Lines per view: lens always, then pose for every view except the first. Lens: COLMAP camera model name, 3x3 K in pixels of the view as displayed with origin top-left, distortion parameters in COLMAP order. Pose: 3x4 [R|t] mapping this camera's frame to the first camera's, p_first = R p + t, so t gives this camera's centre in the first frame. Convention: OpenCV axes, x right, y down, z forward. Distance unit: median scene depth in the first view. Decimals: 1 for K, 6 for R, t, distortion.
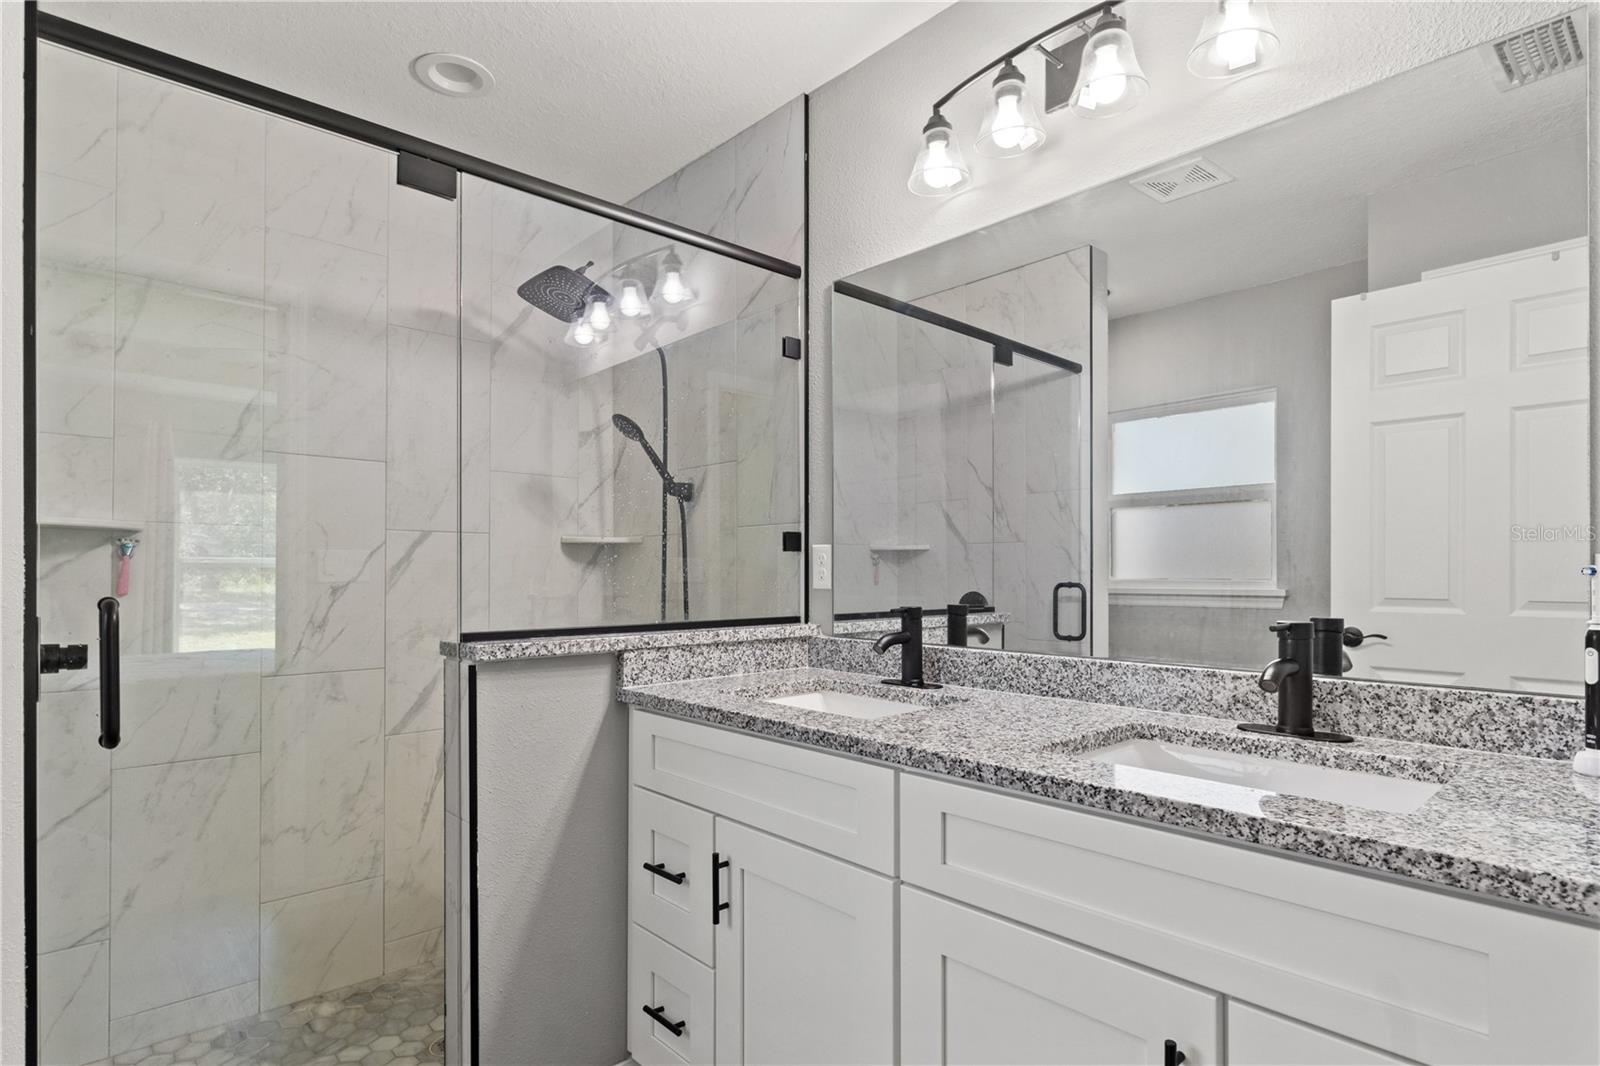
lens RADIAL K [[815.7, 0, 806.8], [0, 815.7, 567.8], [0, 0, 1]] dist [0.004272, -0.000955]
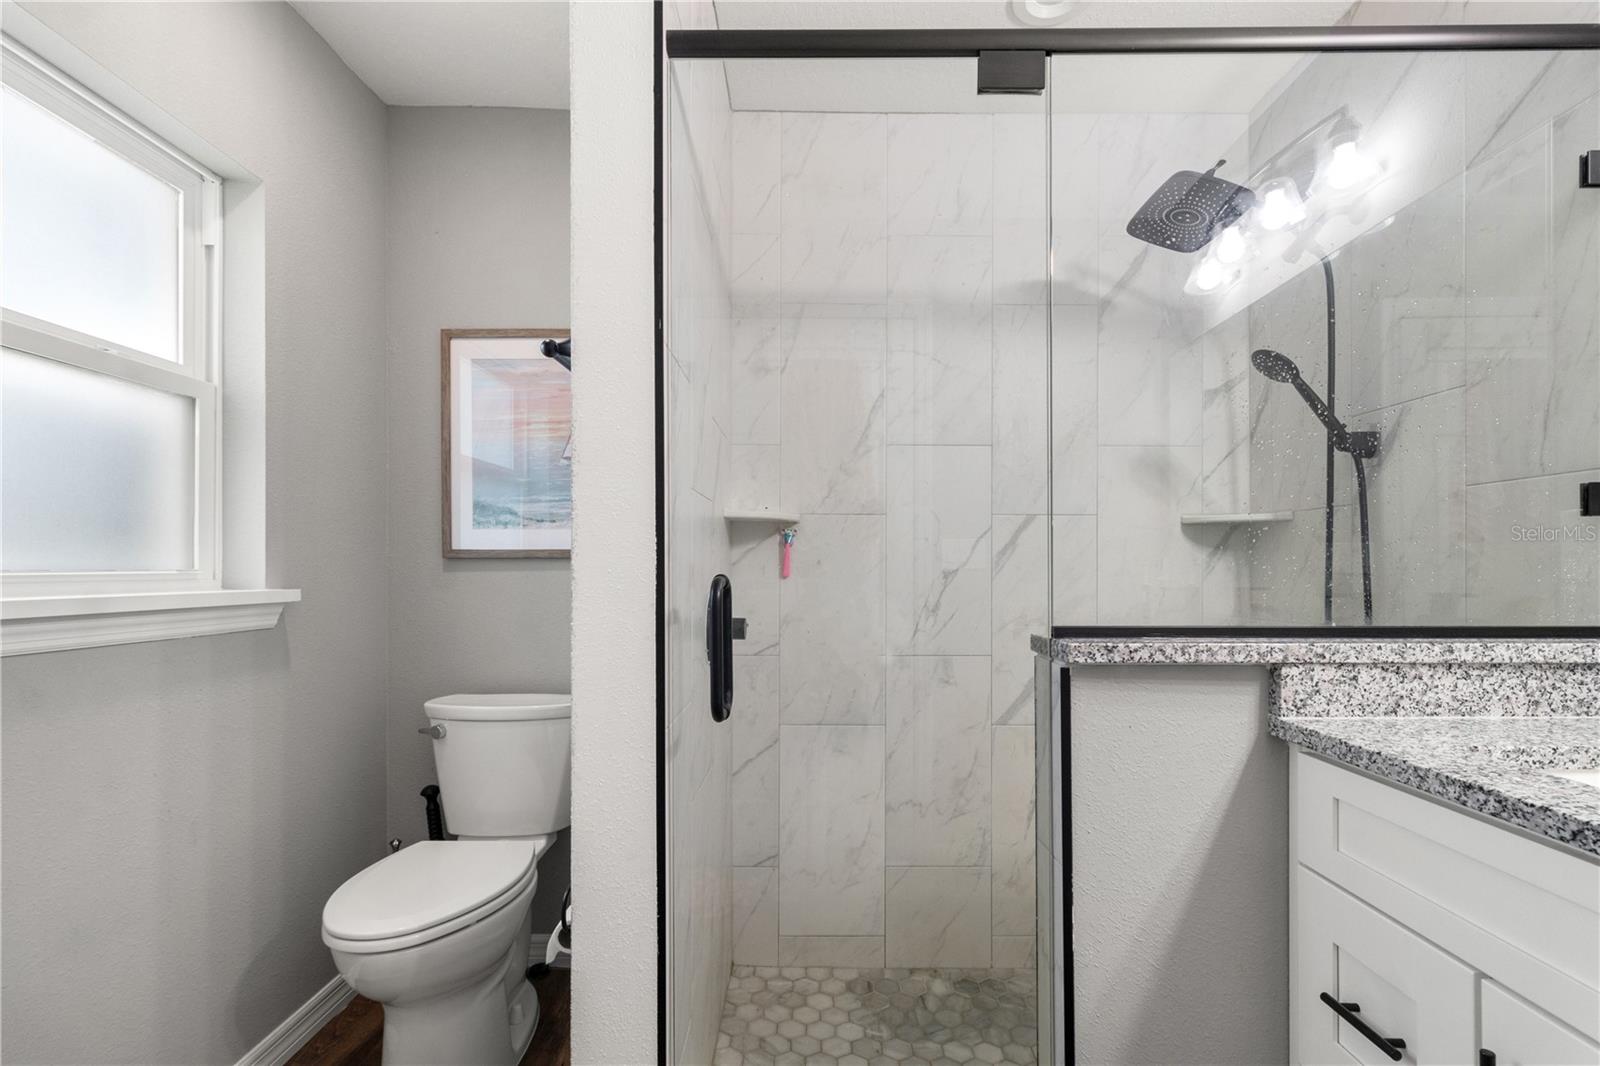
lens RADIAL K [[777.0, 0, 805.4], [0, 777.0, 559.9], [0, 0, 1]] dist [0.001893, 0.001322]
pose [[0.737865, -0.003427, -0.674940, -0.066356], [0.002347, 0.999994, -0.002512, 0.012371], [0.674945, 0.000270, 0.737868, 0.209898]]
